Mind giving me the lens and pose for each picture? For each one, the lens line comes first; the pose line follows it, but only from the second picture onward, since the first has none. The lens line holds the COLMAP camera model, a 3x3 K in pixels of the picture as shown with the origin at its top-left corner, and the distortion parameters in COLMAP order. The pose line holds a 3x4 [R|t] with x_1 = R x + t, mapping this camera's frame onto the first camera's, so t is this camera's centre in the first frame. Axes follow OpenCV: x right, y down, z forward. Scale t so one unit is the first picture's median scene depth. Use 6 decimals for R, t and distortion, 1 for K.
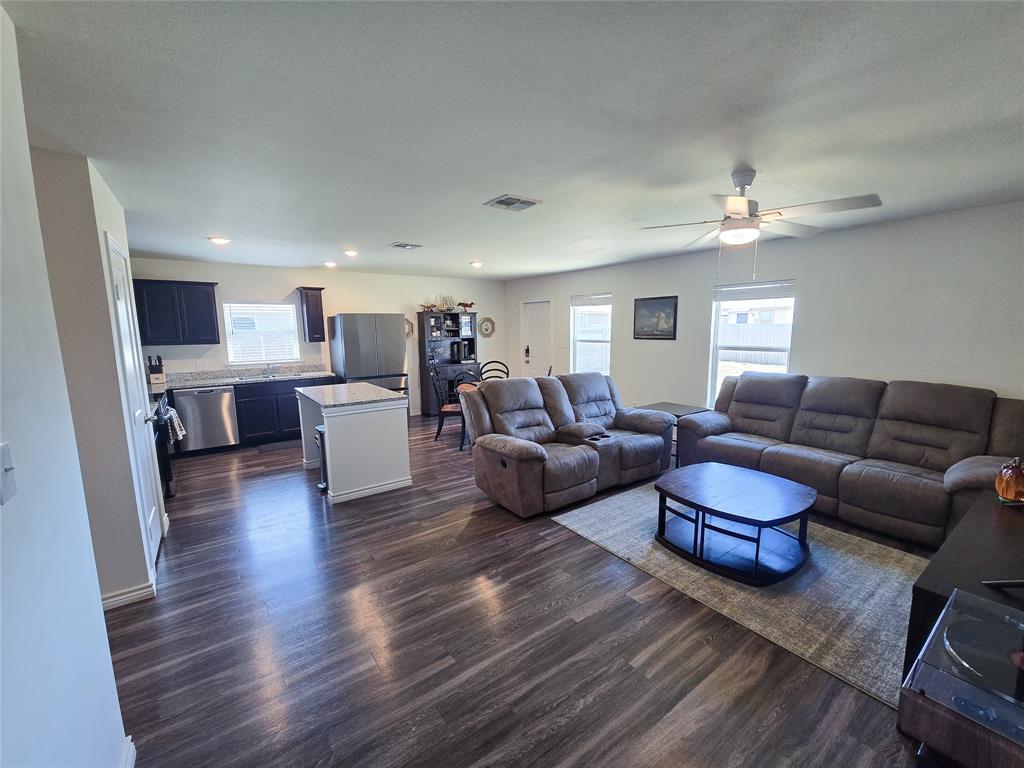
lens RADIAL K [[419.7, 0, 522.0], [0, 419.7, 388.2], [0, 0, 1]] dist [-0.004322, 0.000430]
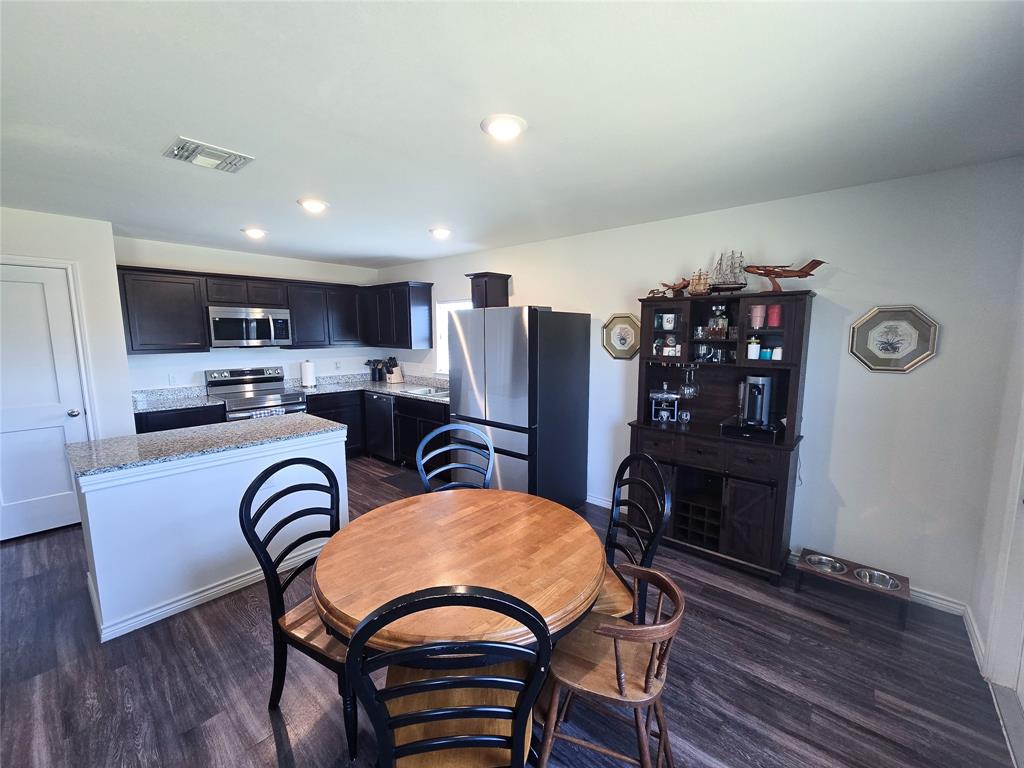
lens RADIAL K [[419.7, 0, 522.0], [0, 419.7, 388.2], [0, 0, 1]] dist [-0.004322, 0.000430]
pose [[0.215393, 0.137146, -0.966849, 0.166728], [-0.149248, 0.983080, 0.106199, -0.113854], [0.965055, 0.121426, 0.232217, 0.758188]]
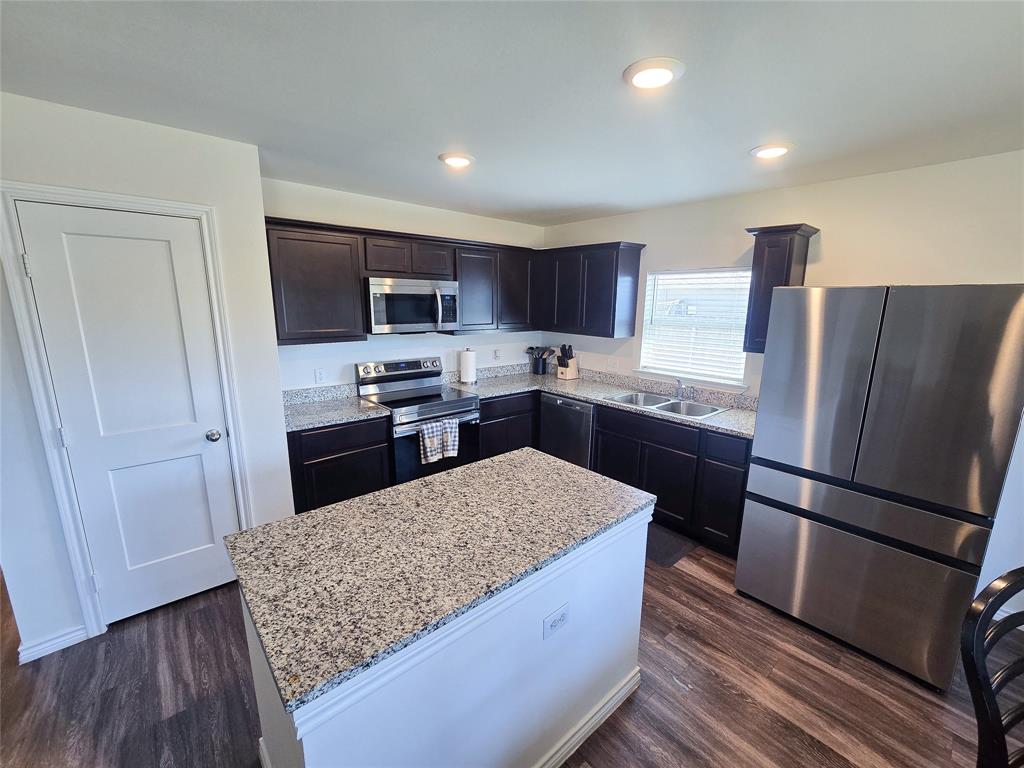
lens RADIAL K [[419.7, 0, 522.0], [0, 419.7, 388.2], [0, 0, 1]] dist [-0.004322, 0.000430]
pose [[0.081279, 0.212622, -0.973748, -0.054703], [-0.164198, 0.966488, 0.197331, -0.100015], [0.983073, 0.143849, 0.113468, 0.585466]]
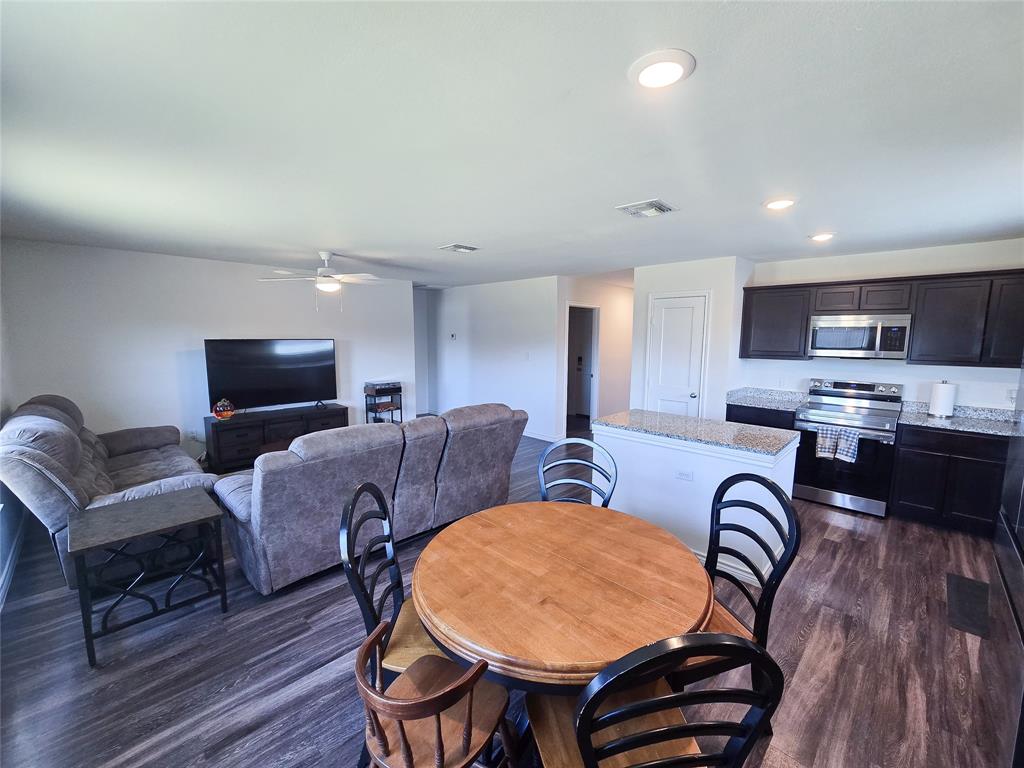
lens RADIAL K [[419.7, 0, 522.0], [0, 419.7, 388.2], [0, 0, 1]] dist [-0.004322, 0.000430]
pose [[-0.987393, 0.020728, -0.156924, 0.002002], [-0.023050, 0.961992, 0.272101, -0.150946], [0.156599, 0.272288, -0.949387, 0.976404]]
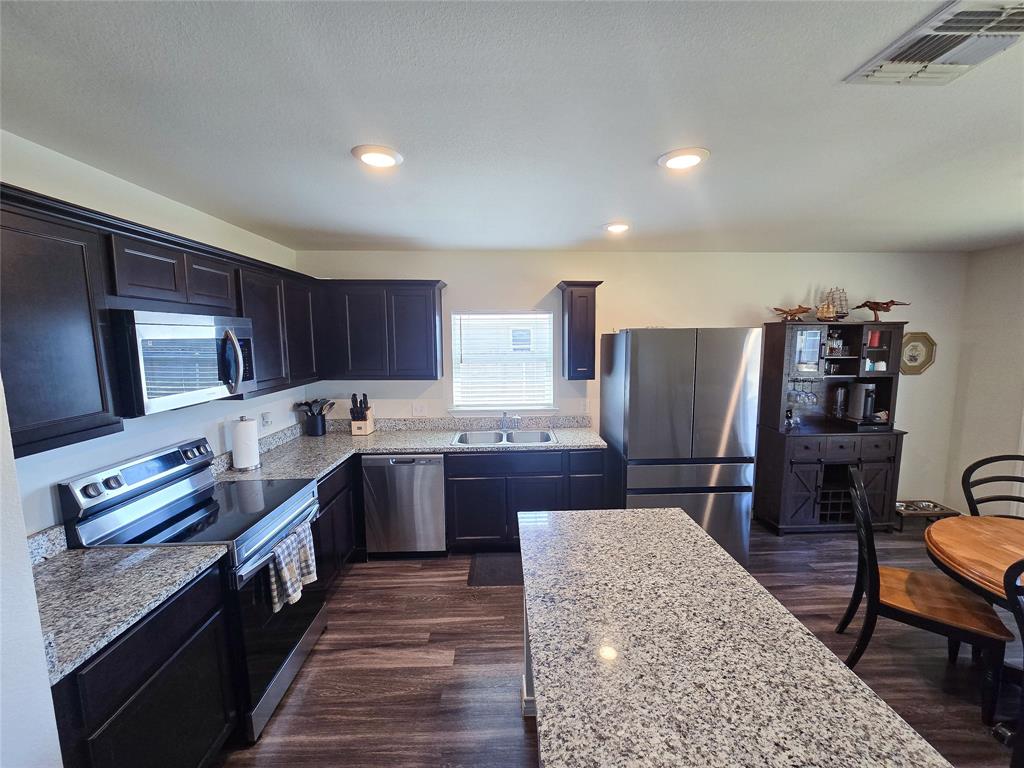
lens RADIAL K [[419.7, 0, 522.0], [0, 419.7, 388.2], [0, 0, 1]] dist [-0.004322, 0.000430]
pose [[0.822480, 0.071652, -0.564263, -0.197436], [-0.085080, 0.996371, 0.002509, -0.077694], [0.562395, 0.045944, 0.825591, 0.412134]]
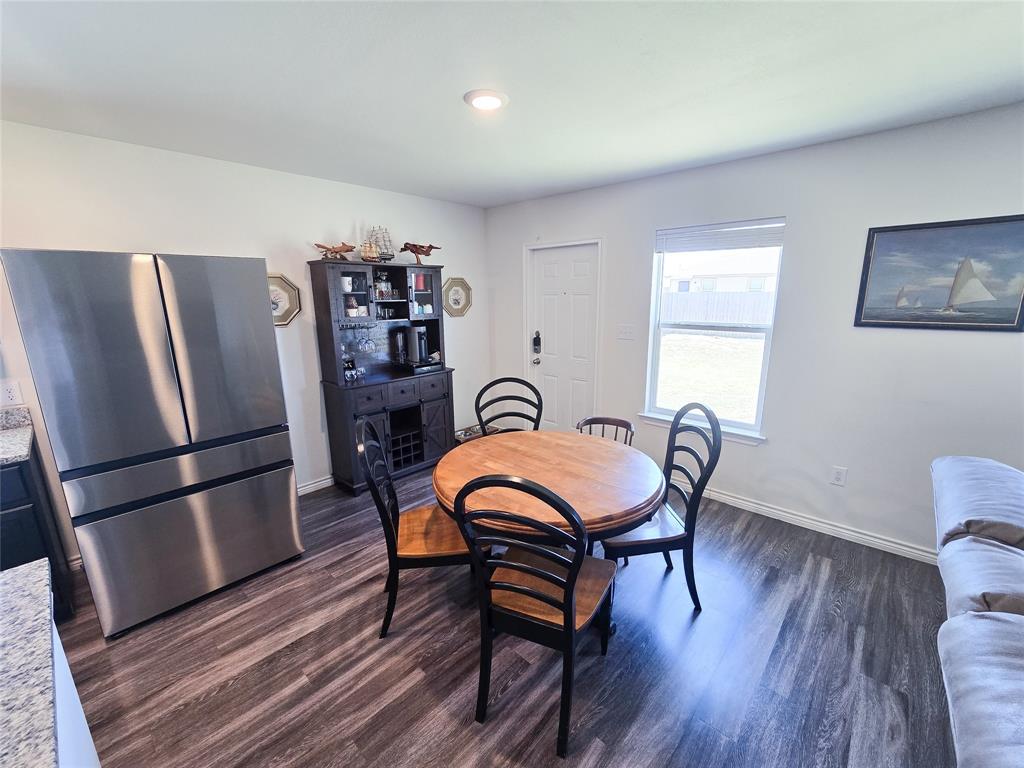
lens RADIAL K [[419.7, 0, 522.0], [0, 419.7, 388.2], [0, 0, 1]] dist [-0.004322, 0.000430]
pose [[0.981787, -0.040048, 0.185719, -0.117611], [0.026295, 0.996766, 0.075934, -0.077361], [-0.188159, -0.069667, 0.979665, 0.519481]]
